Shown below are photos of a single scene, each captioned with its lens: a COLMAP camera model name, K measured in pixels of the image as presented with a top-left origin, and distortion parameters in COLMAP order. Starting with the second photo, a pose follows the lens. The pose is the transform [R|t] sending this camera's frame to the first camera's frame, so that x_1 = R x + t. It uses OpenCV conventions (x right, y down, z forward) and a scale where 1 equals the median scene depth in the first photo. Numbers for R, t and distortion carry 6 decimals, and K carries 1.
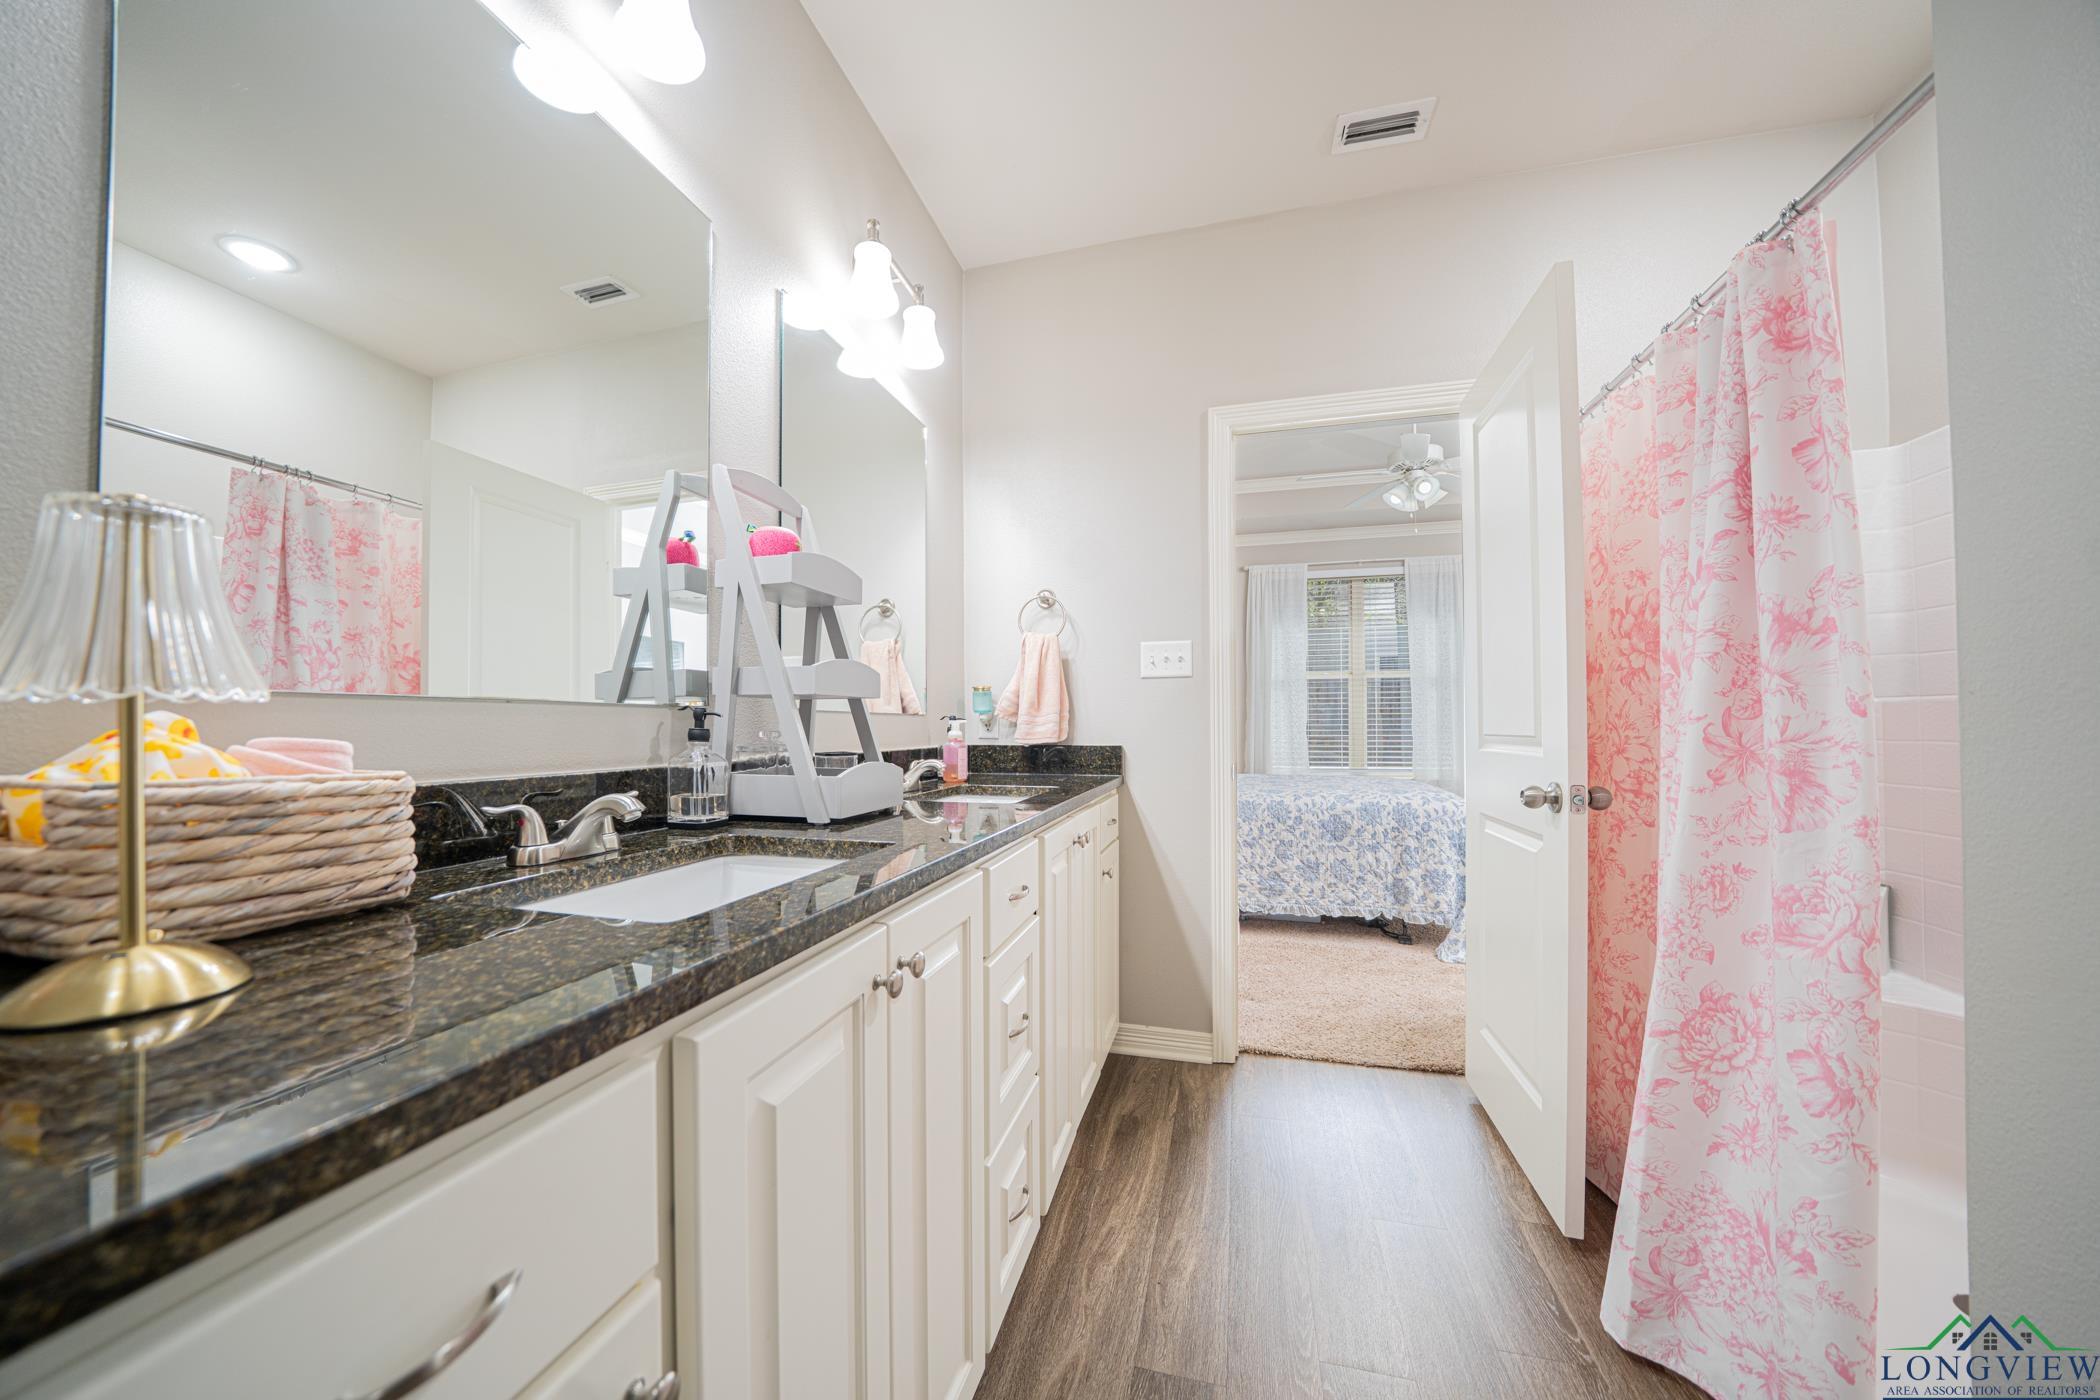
lens RADIAL K [[711.8, 0, 1042.2], [0, 711.8, 715.0], [0, 0, 1]] dist [-0.015825, -0.000205]
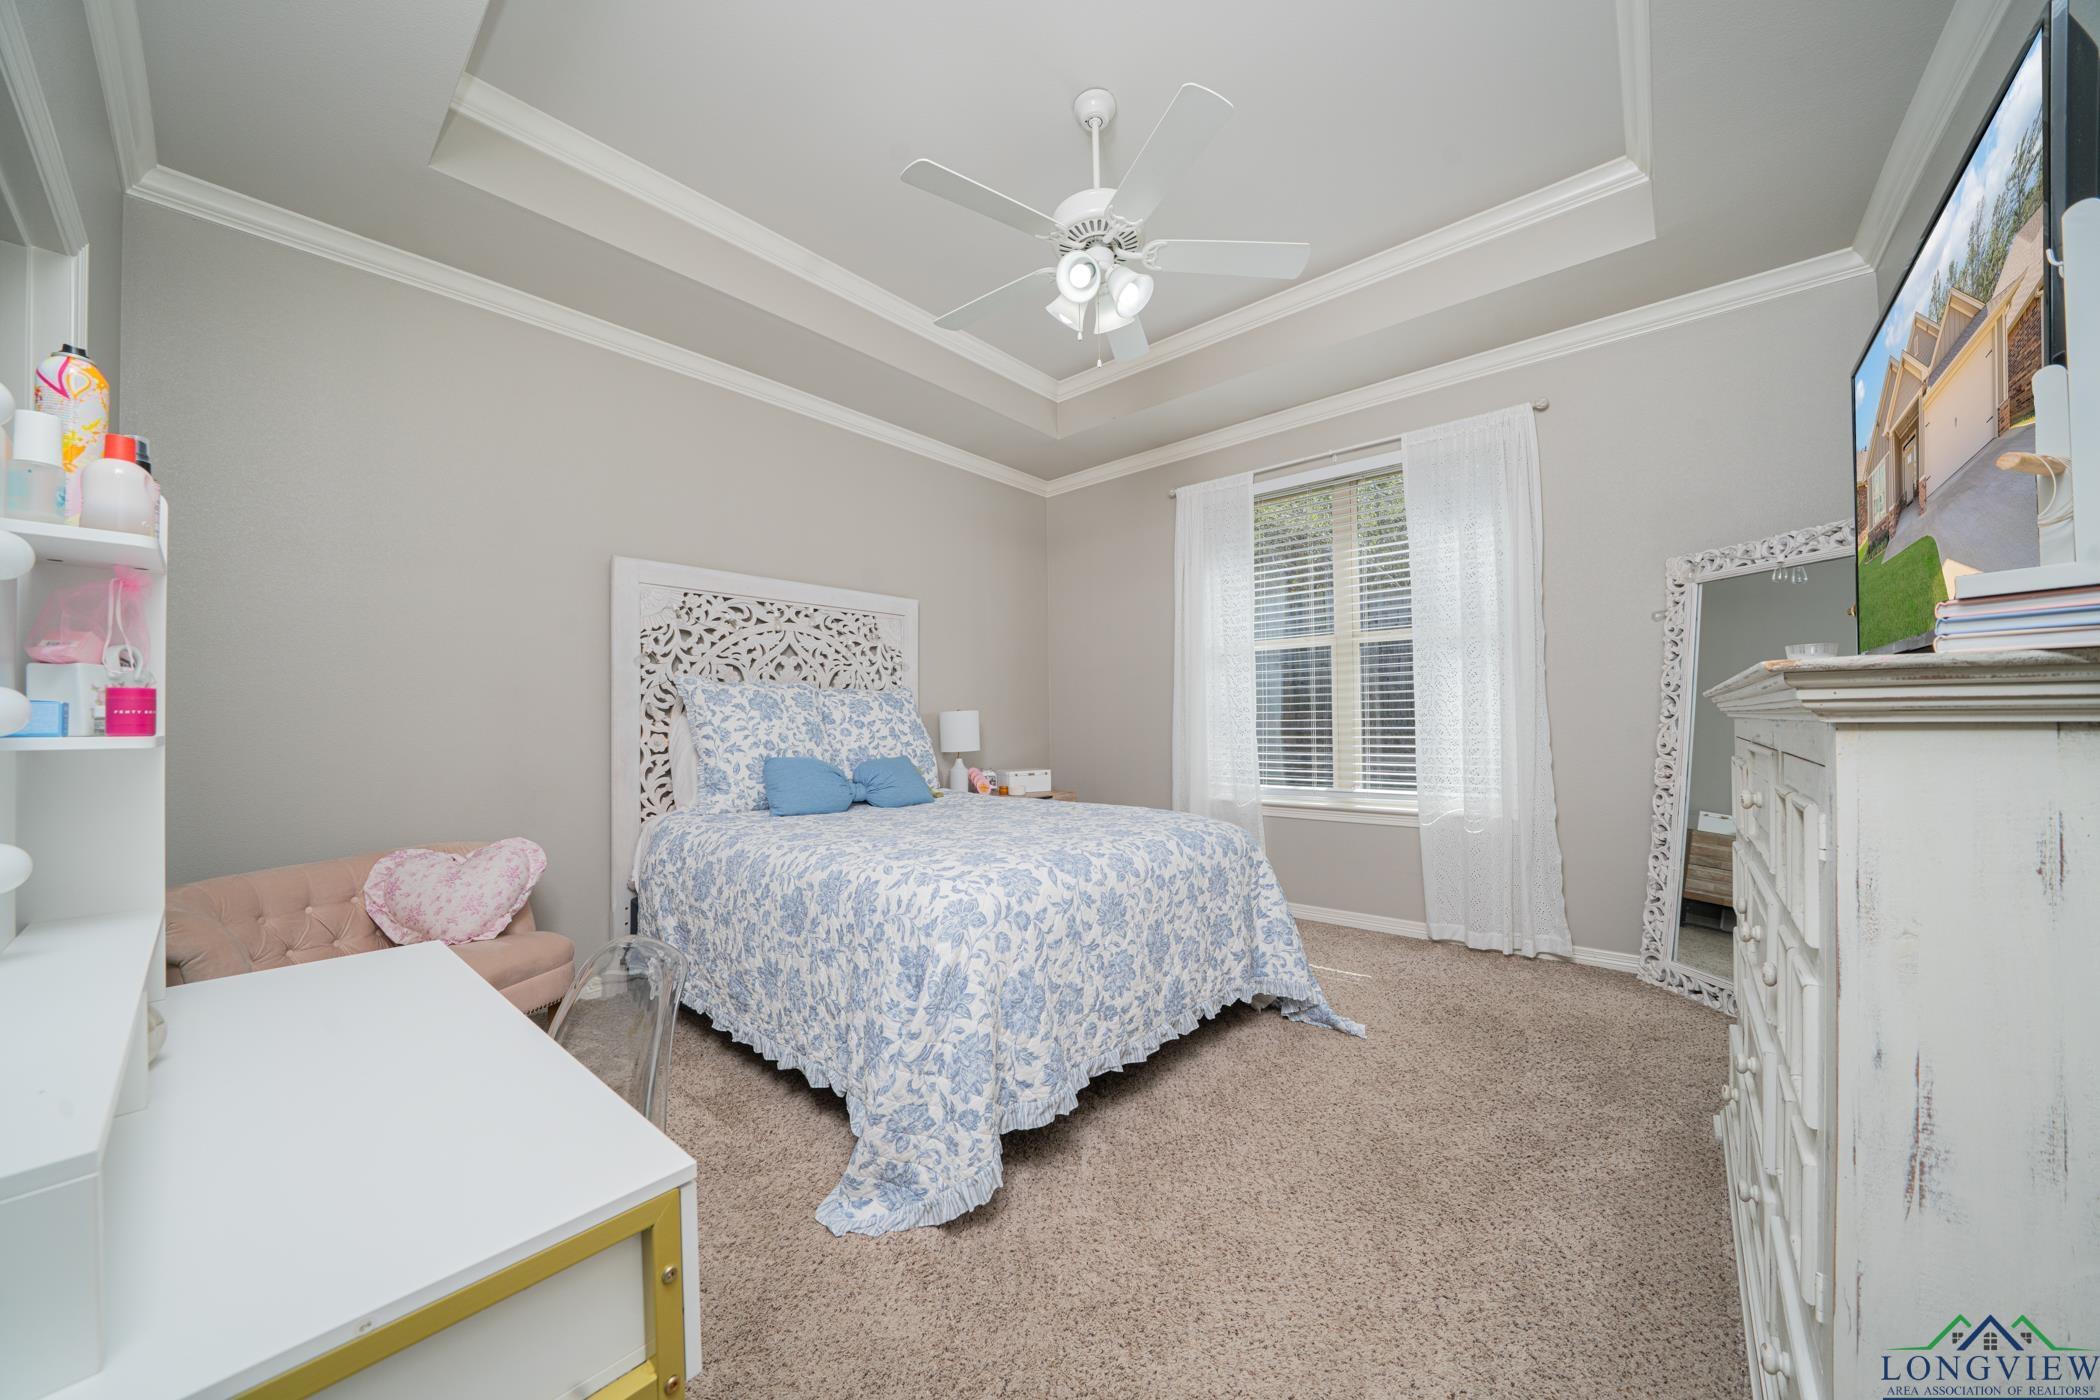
lens RADIAL K [[711.8, 0, 1042.2], [0, 711.8, 715.0], [0, 0, 1]] dist [-0.015825, -0.000205]
pose [[0.901343, -0.015081, -0.432843, 0.848568], [0.018378, 0.999825, 0.003435, 0.004180], [0.432715, -0.011051, 0.901463, 0.584766]]
